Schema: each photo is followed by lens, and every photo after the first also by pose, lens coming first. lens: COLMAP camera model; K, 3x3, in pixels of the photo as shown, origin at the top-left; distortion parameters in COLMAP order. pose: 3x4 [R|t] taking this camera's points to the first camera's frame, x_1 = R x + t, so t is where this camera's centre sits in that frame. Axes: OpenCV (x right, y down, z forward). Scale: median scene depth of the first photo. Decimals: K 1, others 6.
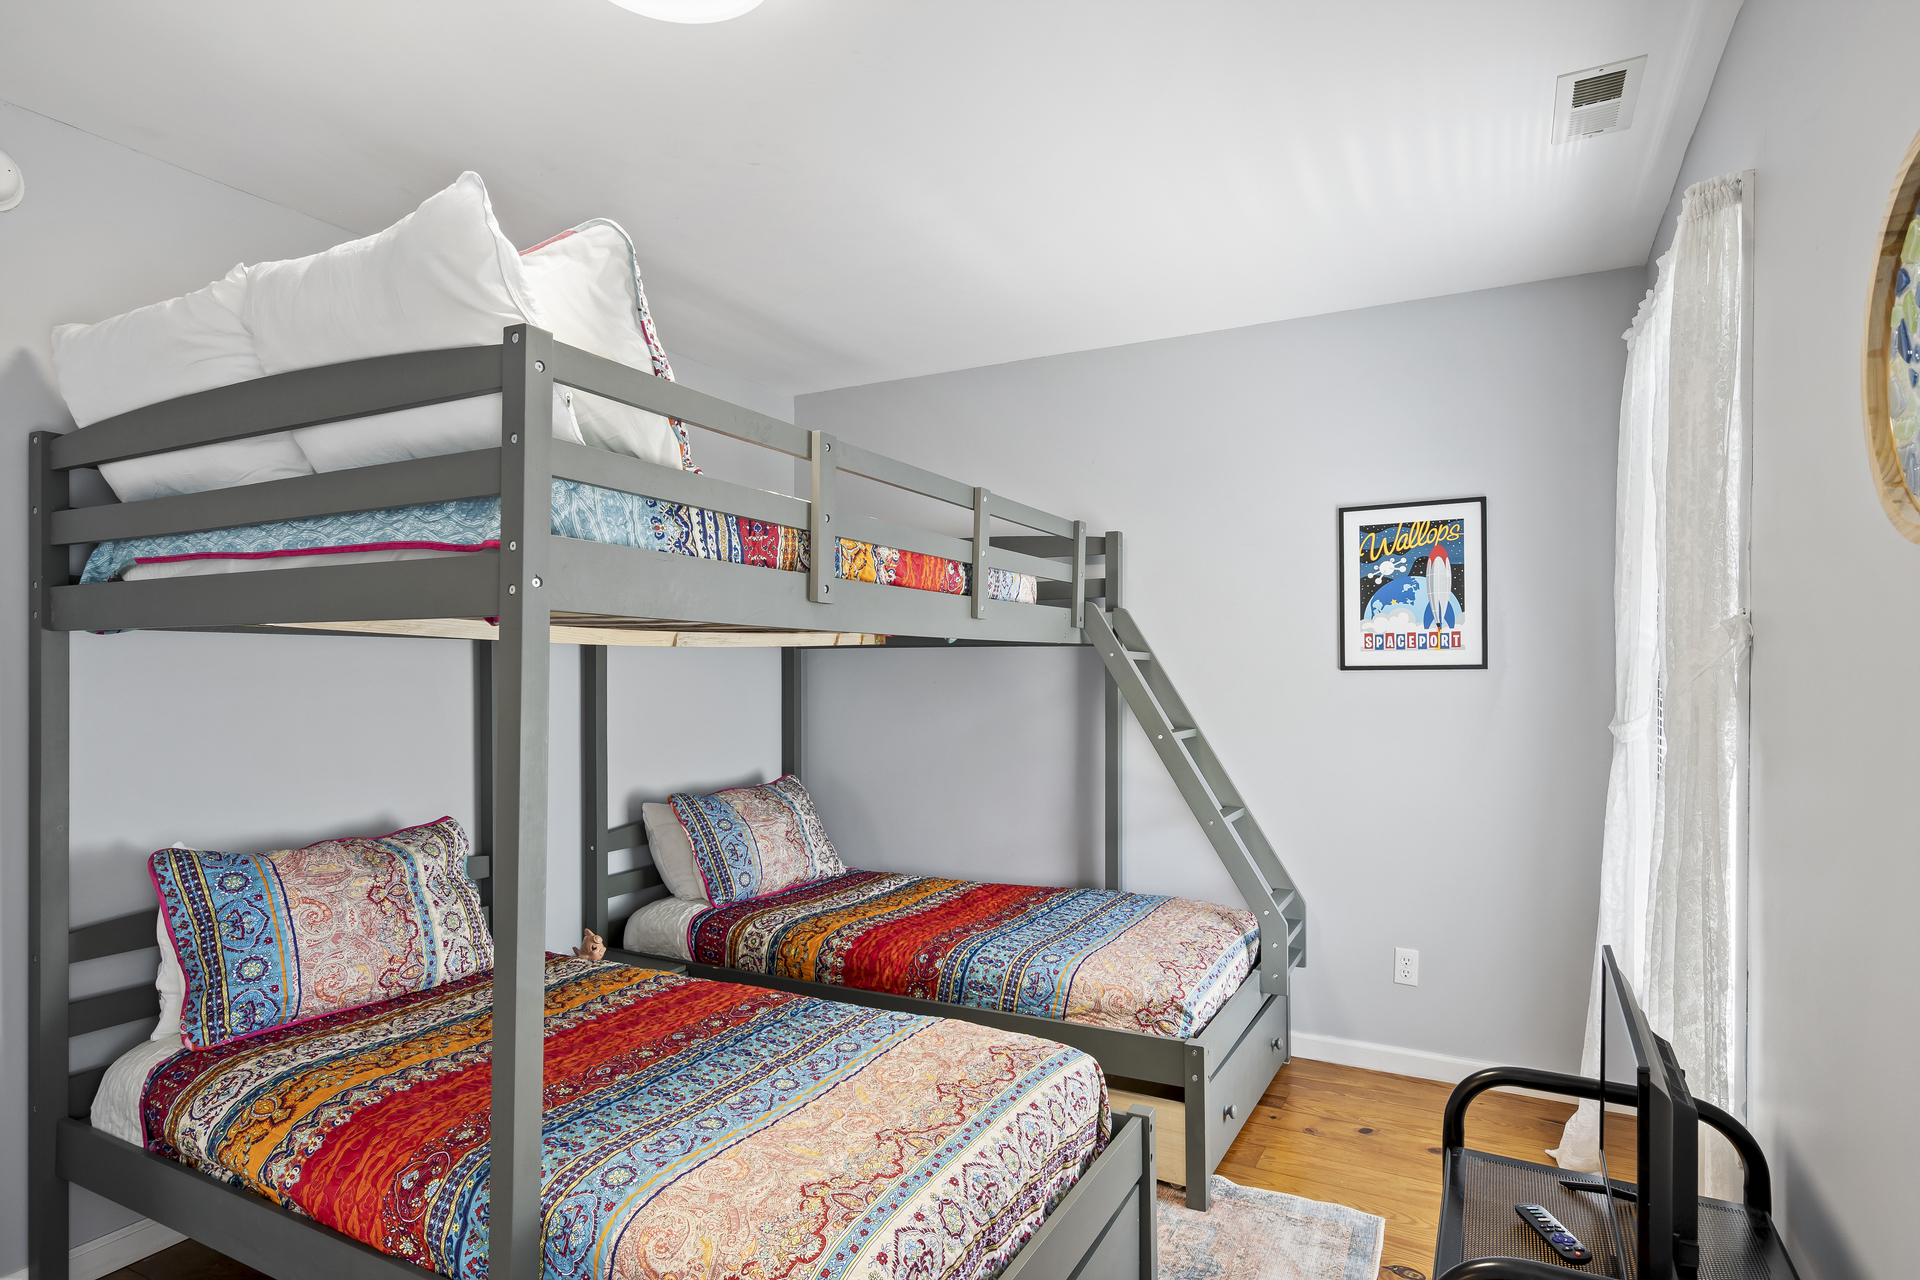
lens RADIAL K [[1024.9, 0, 961.8], [0, 1024.9, 683.1], [0, 0, 1]] dist [0.003659, 0.001057]
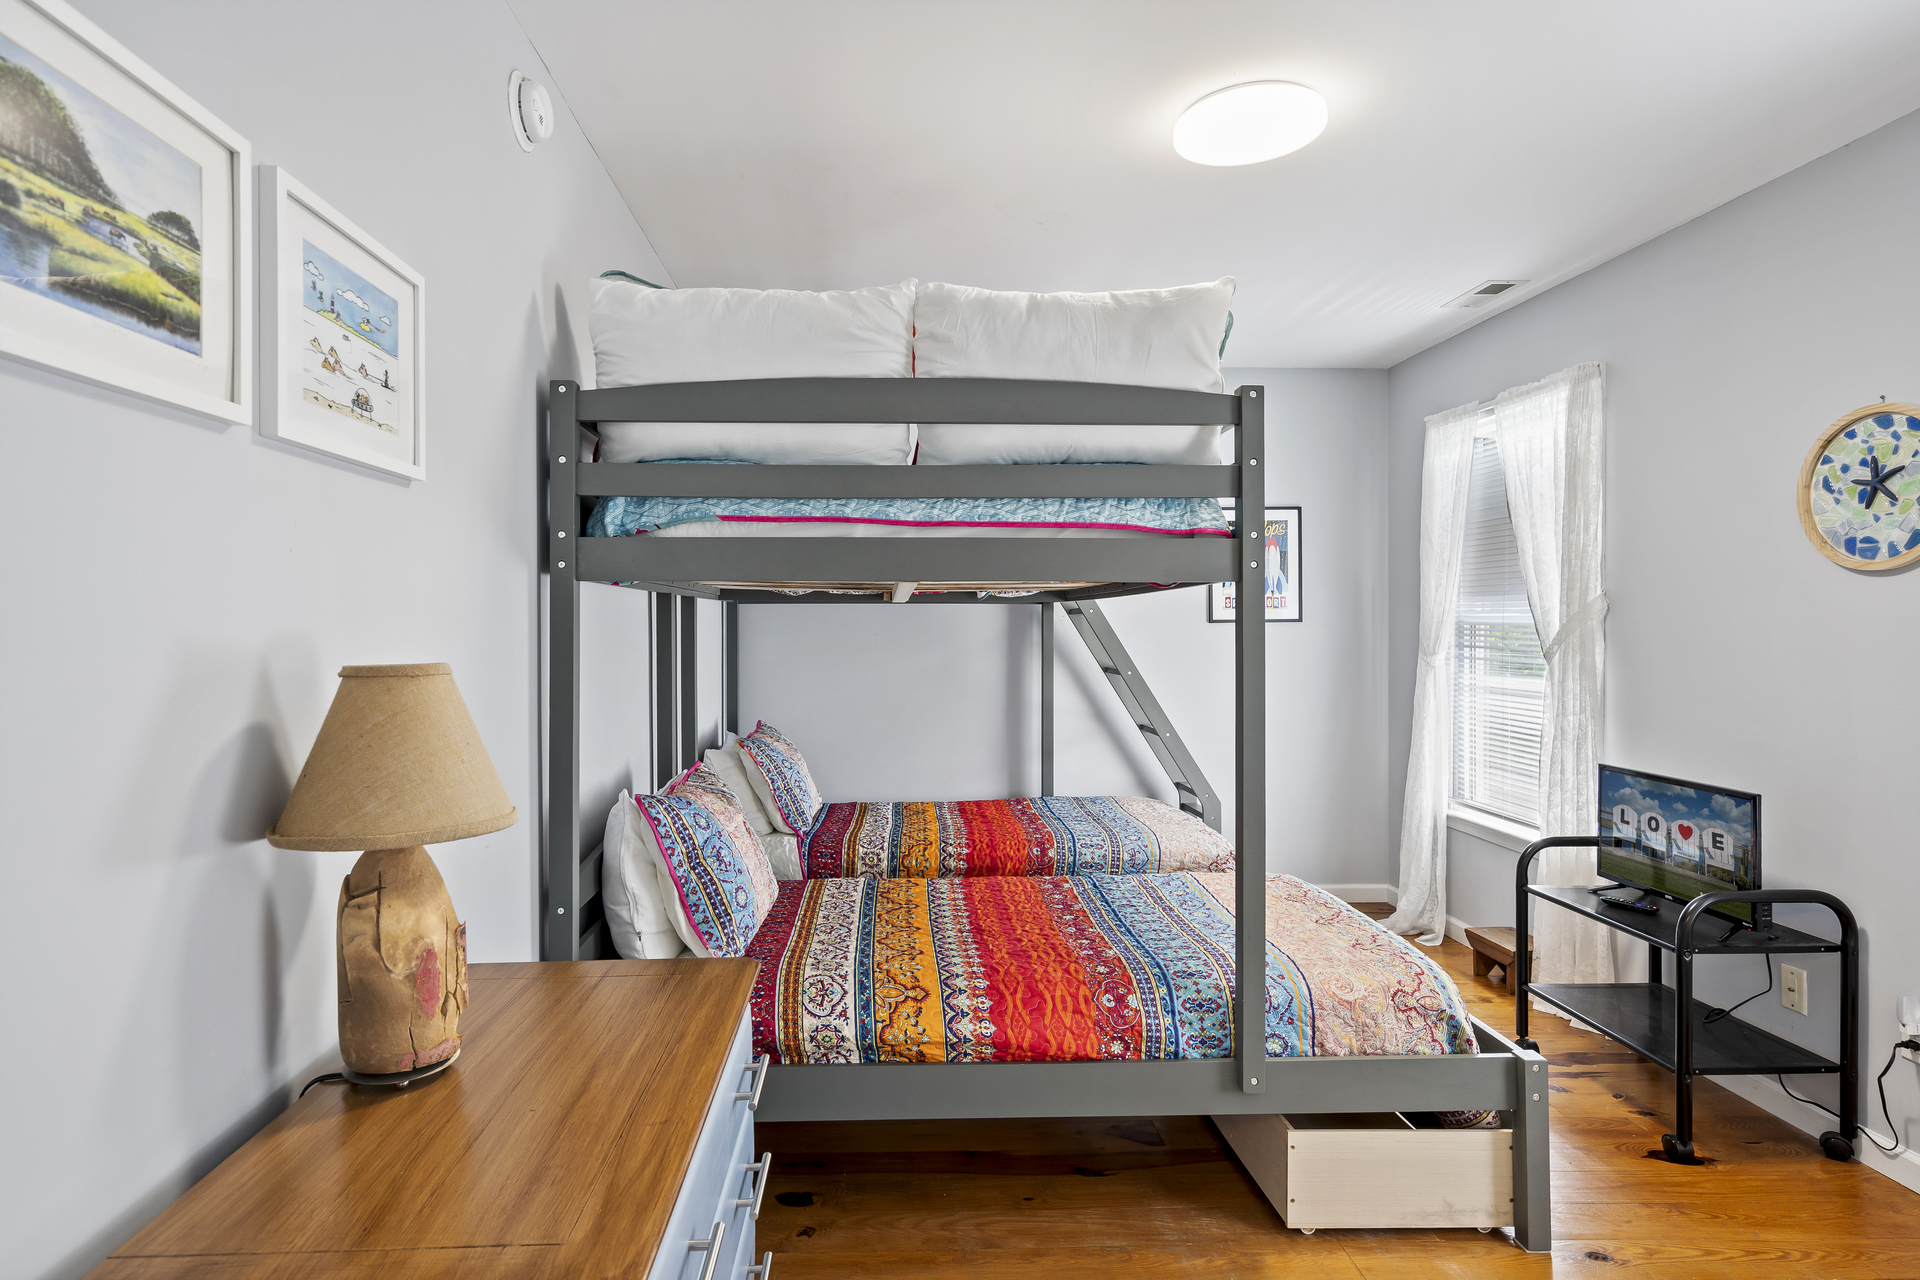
lens RADIAL K [[994.0, 0, 960.0], [0, 994.0, 640.0], [0, 0, 1]] dist [-0.000396, -0.000404]
pose [[0.870680, -0.008390, 0.491778, -1.117193], [0.007728, 0.999964, 0.003378, 0.006750], [-0.491789, 0.000860, 0.870714, -0.026670]]
